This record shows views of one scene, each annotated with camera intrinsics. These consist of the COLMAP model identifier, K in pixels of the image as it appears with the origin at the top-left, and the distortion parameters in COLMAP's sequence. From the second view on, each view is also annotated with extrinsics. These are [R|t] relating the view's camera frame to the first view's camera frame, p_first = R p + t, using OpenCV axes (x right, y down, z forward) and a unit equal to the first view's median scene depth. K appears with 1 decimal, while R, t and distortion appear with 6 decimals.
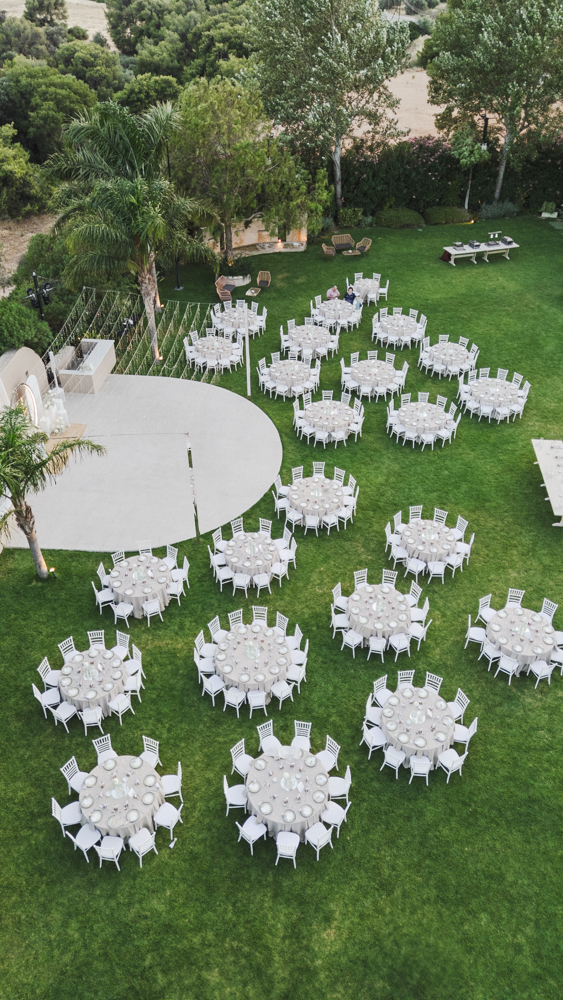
lens RADIAL K [[733.0, 0, 281.7], [0, 733.0, 501.9], [0, 0, 1]] dist [0.008251, 0.003554]
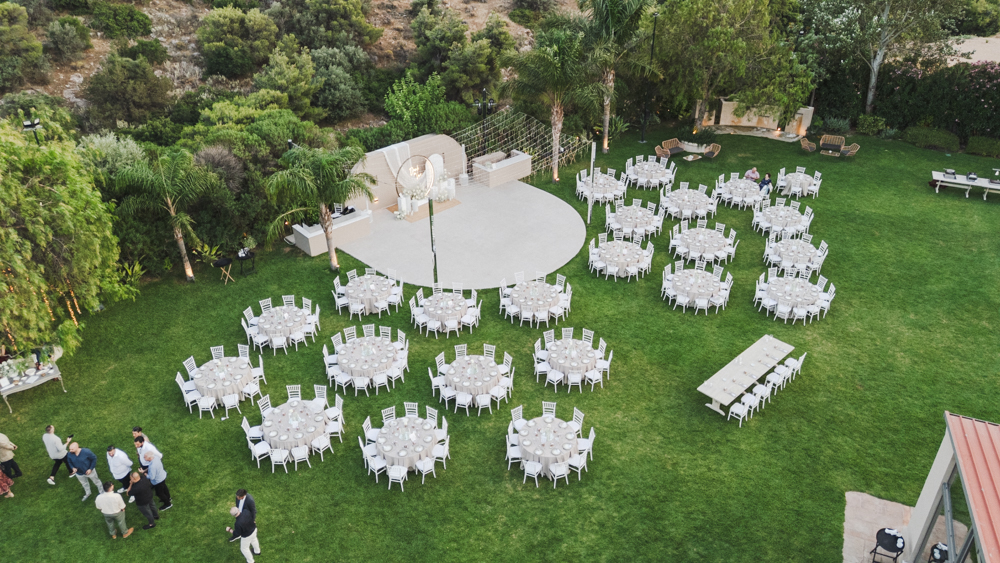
lens RADIAL K [[733.0, 0, 501.9], [0, 733.0, 280.4], [0, 0, 1]] dist [0.008251, 0.003554]
pose [[0.754986, 0.336289, -0.562945, 0.435798], [-0.407801, 0.913070, -0.001473, -0.004567], [0.513512, 0.230681, 0.826493, 0.003710]]
